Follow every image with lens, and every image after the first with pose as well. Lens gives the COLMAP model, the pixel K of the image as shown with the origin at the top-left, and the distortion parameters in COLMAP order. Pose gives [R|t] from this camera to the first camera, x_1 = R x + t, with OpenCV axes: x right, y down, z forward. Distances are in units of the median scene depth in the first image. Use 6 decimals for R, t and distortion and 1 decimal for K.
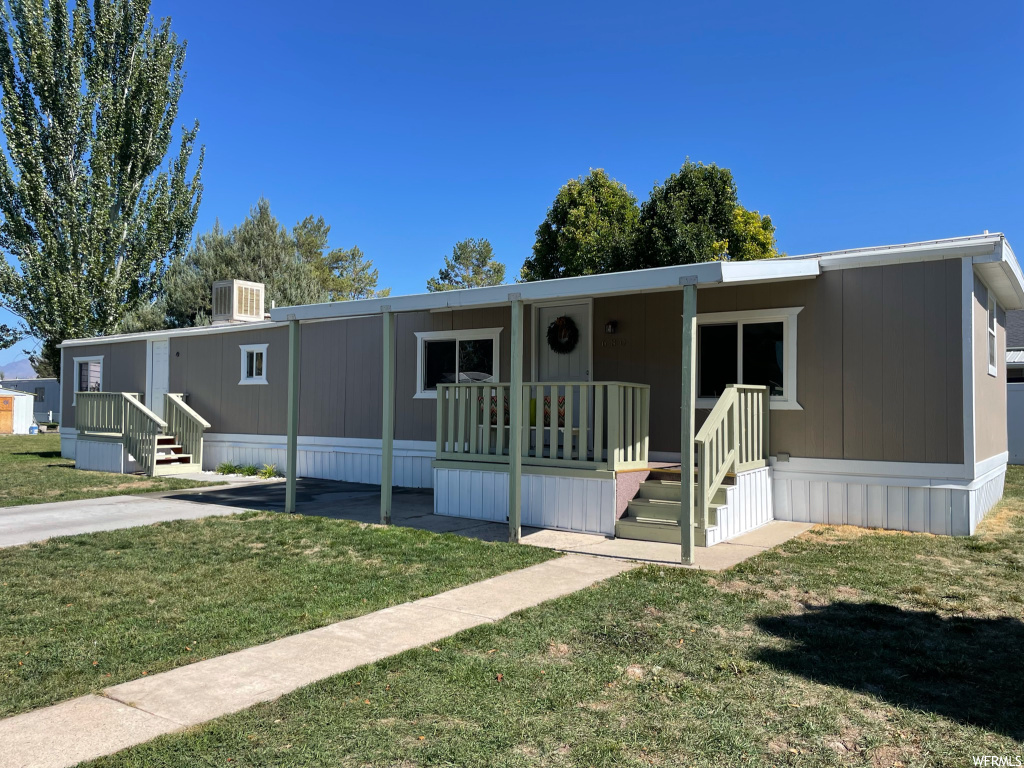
lens RADIAL K [[773.1, 0, 514.5], [0, 773.1, 384.8], [0, 0, 1]] dist [0.046728, -0.042919]
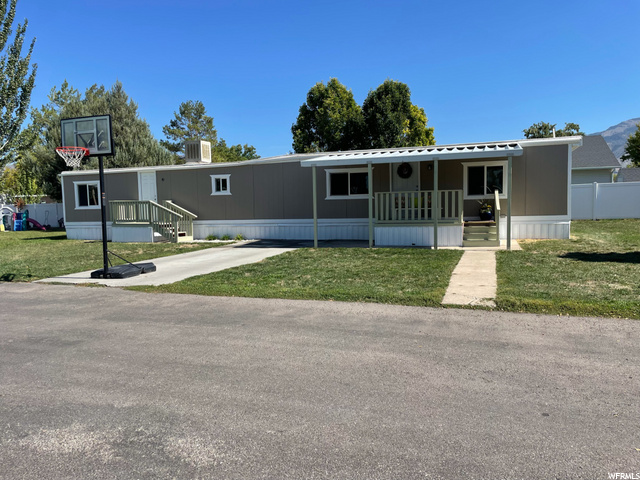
lens RADIAL K [[483.2, 0, 319.8], [0, 483.2, 240.6], [0, 0, 1]] dist [0.046728, -0.042919]
pose [[0.958299, -0.050714, 0.281231, -0.415204], [0.021642, 0.994180, 0.105536, -0.008989], [-0.284946, -0.095048, 0.953819, -0.249022]]
